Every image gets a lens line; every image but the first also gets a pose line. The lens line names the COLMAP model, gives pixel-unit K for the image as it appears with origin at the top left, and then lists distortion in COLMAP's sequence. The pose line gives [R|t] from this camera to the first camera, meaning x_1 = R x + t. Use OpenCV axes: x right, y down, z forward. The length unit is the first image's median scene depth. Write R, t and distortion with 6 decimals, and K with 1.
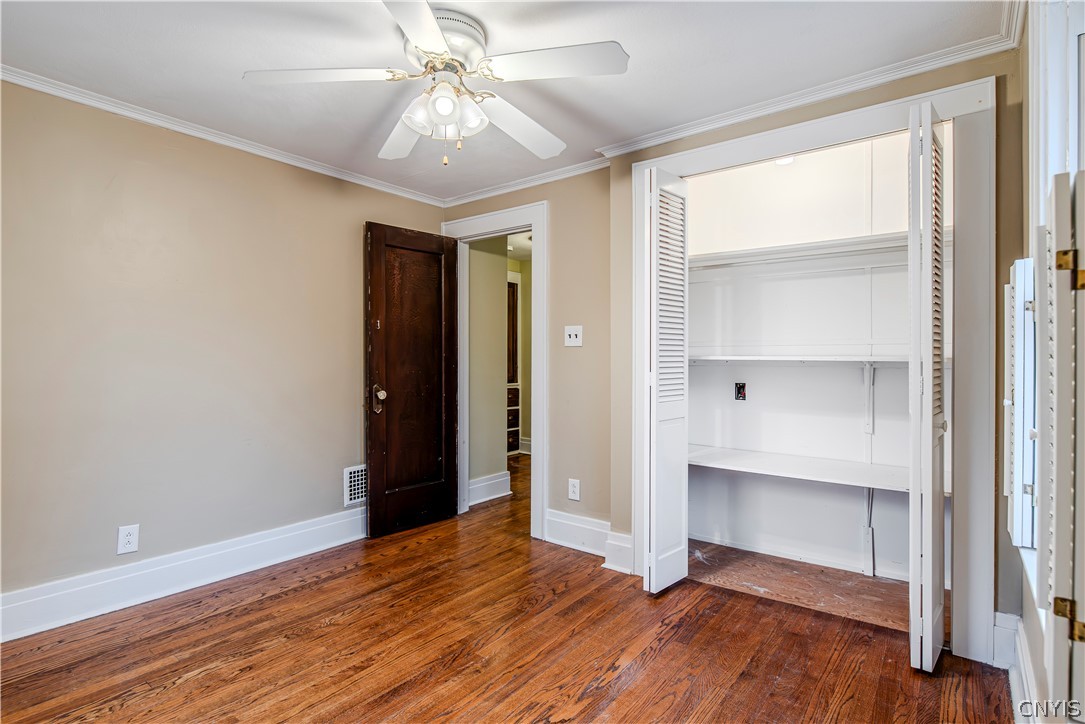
lens RADIAL K [[549.3, 0, 542.5], [0, 549.3, 362.0], [0, 0, 1]] dist [0.002009, 0.000388]
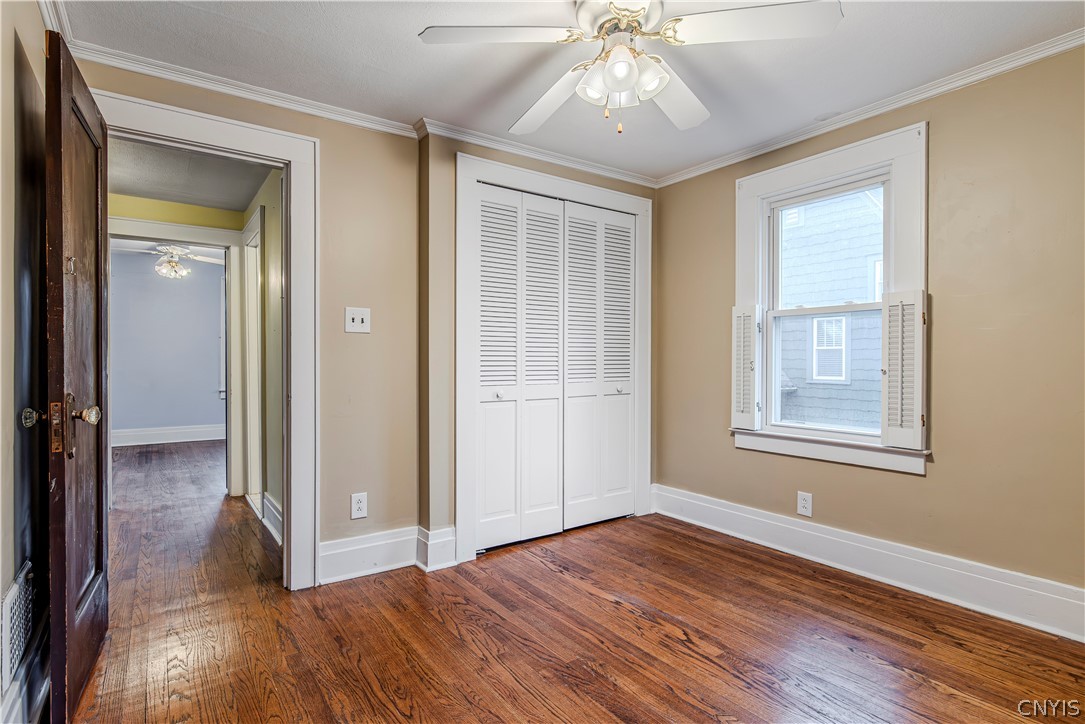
lens RADIAL K [[537.1, 0, 540.0], [0, 537.1, 370.8], [0, 0, 1]] dist [0.001175, -0.000214]
pose [[0.280490, -0.016562, 0.959714, -0.840841], [0.004539, 0.999863, 0.015928, 0.022472], [-0.959846, -0.000112, 0.280527, 0.672070]]
